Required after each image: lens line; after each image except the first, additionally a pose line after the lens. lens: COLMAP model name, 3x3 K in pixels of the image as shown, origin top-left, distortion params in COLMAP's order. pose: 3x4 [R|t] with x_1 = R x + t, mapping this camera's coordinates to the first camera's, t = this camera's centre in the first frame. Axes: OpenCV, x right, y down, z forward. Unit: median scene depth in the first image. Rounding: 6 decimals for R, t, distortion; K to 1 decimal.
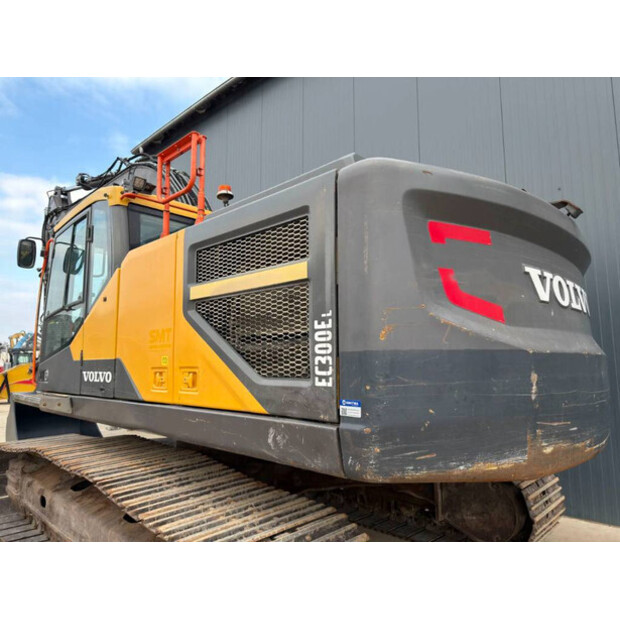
lens RADIAL K [[437.9, 0, 304.8], [0, 437.9, 306.8], [0, 0, 1]] dist [0.037534, -0.038631]
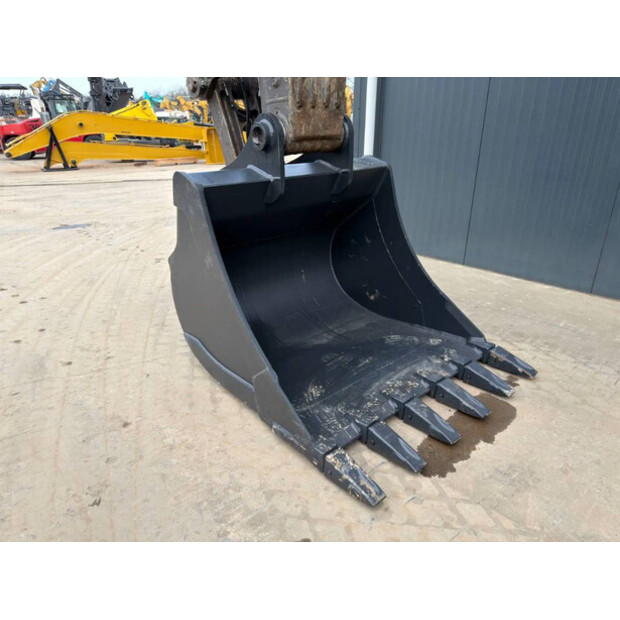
lens RADIAL K [[437.9, 0, 310.2], [0, 437.9, 312.4], [0, 0, 1]] dist [0.037534, -0.038631]
pose [[0.997502, 0.026067, -0.065655, -1.758962], [0.011361, 0.858132, 0.513303, 0.409115], [0.069721, -0.512767, 0.855692, 2.304233]]
